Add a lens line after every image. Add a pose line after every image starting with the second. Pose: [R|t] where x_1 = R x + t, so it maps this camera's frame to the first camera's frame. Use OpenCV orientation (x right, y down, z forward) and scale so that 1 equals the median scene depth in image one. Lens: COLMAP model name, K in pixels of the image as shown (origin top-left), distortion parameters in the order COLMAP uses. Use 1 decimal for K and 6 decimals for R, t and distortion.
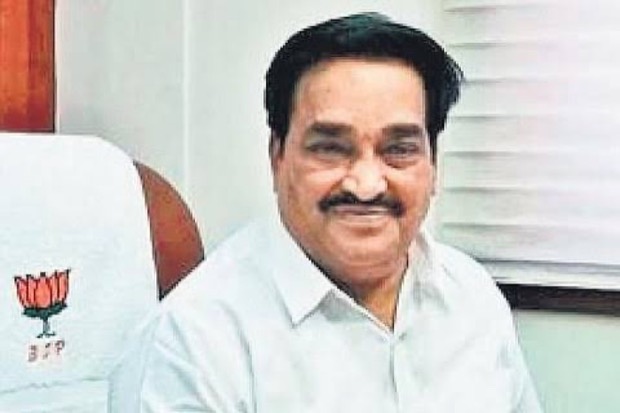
lens RADIAL K [[2597.0, 0, 311.3], [0, 2597.0, 206.9], [0, 0, 1]] dist [0.206079, 0.000000]
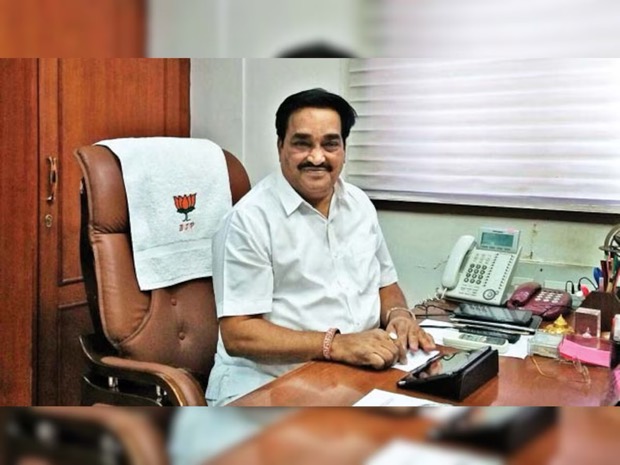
lens RADIAL K [[1790.9, 0, 309.1], [0, 1790.9, 232.8], [0, 0, 1]] dist [-0.081402, 0.000000]
pose [[0.999797, 0.001871, -0.020076, 0.047462], [-0.001302, 0.999598, 0.028315, 0.013372], [0.020121, -0.028283, 0.999397, -0.684243]]
